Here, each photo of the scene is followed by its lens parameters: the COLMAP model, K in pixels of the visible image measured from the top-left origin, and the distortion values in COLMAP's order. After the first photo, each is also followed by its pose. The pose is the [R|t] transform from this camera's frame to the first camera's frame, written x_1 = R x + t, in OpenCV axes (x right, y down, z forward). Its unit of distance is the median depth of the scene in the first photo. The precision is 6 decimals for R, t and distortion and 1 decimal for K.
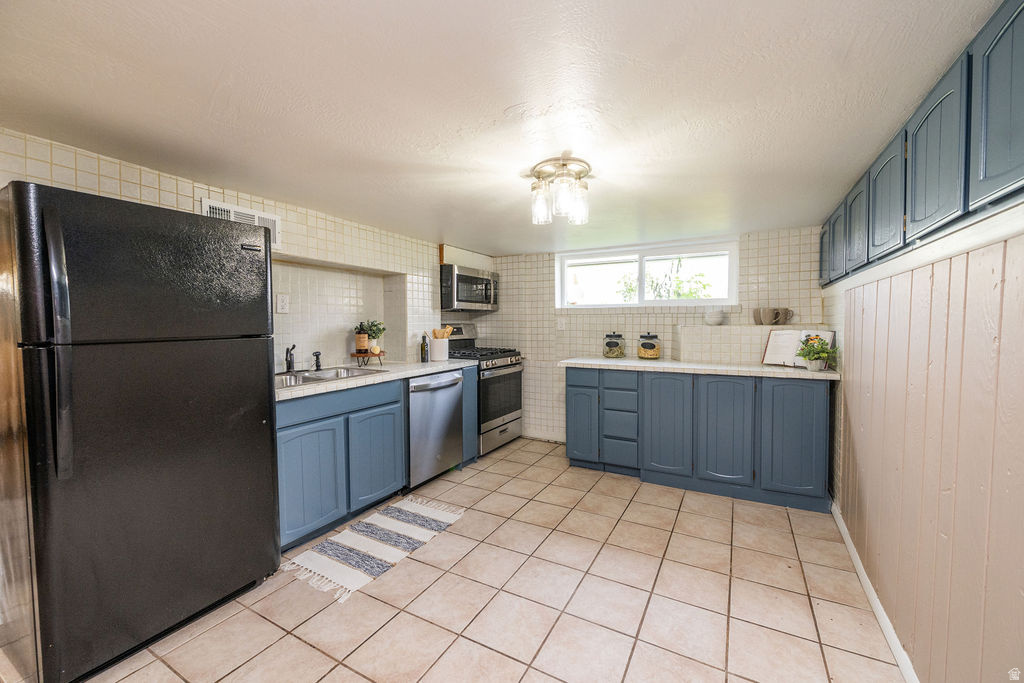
lens RADIAL K [[409.7, 0, 510.7], [0, 409.7, 342.8], [0, 0, 1]] dist [0.000572, -0.000520]
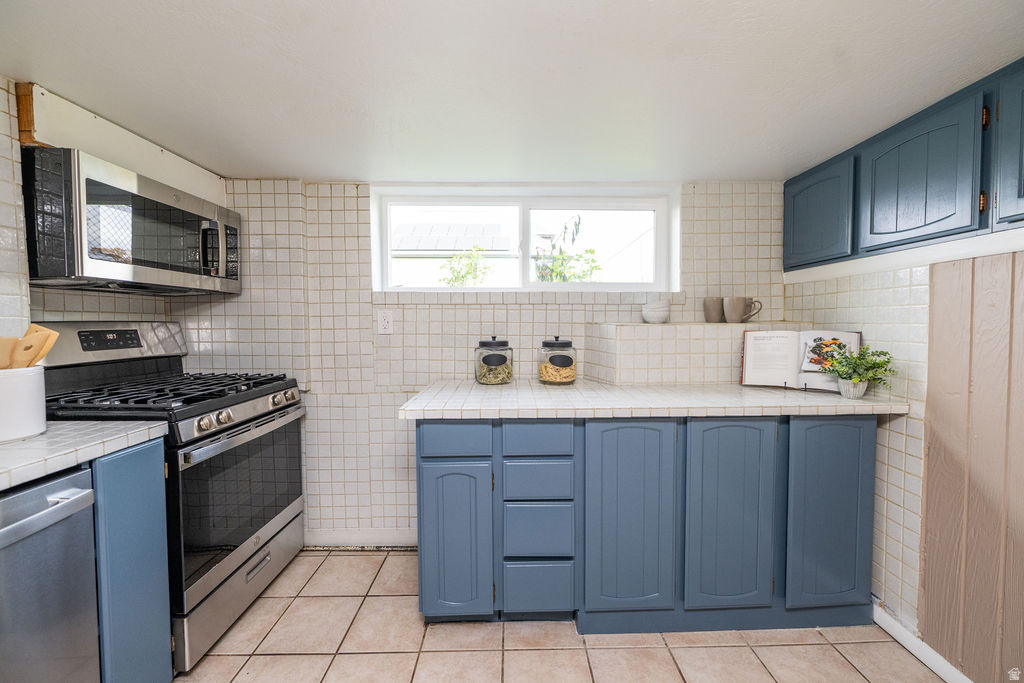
lens RADIAL K [[409.7, 0, 519.7], [0, 409.7, 338.1], [0, 0, 1]] dist [0.000572, -0.000520]
pose [[0.860263, -0.019266, 0.509487, 0.004760], [0.025139, 0.999673, -0.004644, -0.021301], [-0.509231, 0.016803, 0.860466, 0.523598]]
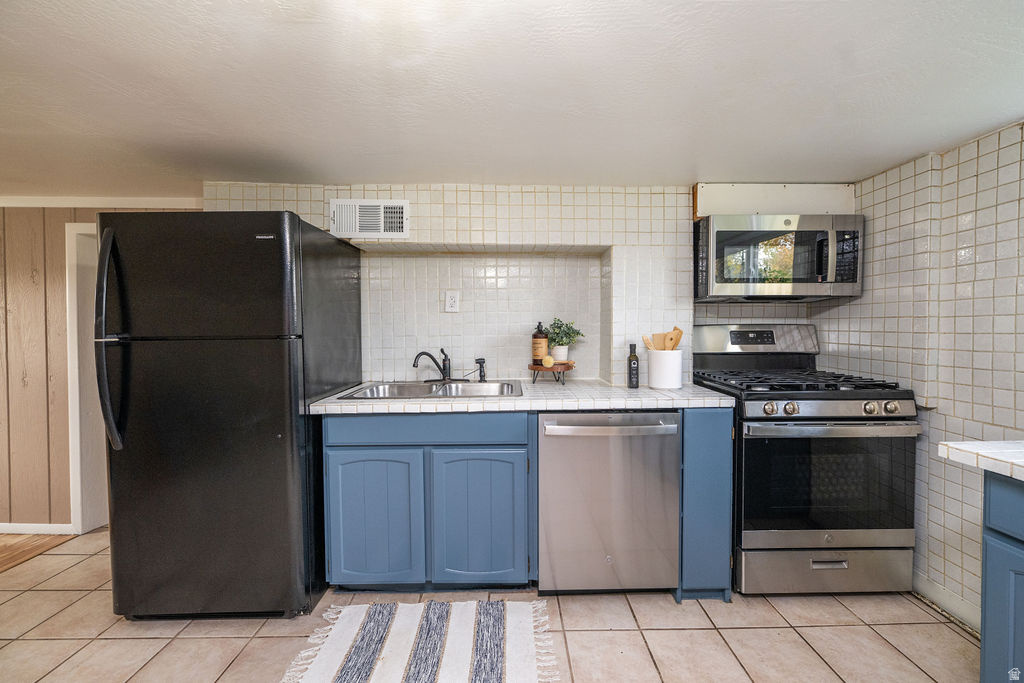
lens RADIAL K [[409.7, 0, 517.9], [0, 409.7, 338.3], [0, 0, 1]] dist [0.000572, -0.000520]
pose [[0.504450, 0.025716, -0.863058, 0.209127], [-0.040792, 0.999150, 0.005929, -0.020858], [0.862477, 0.032215, 0.505070, 0.519993]]
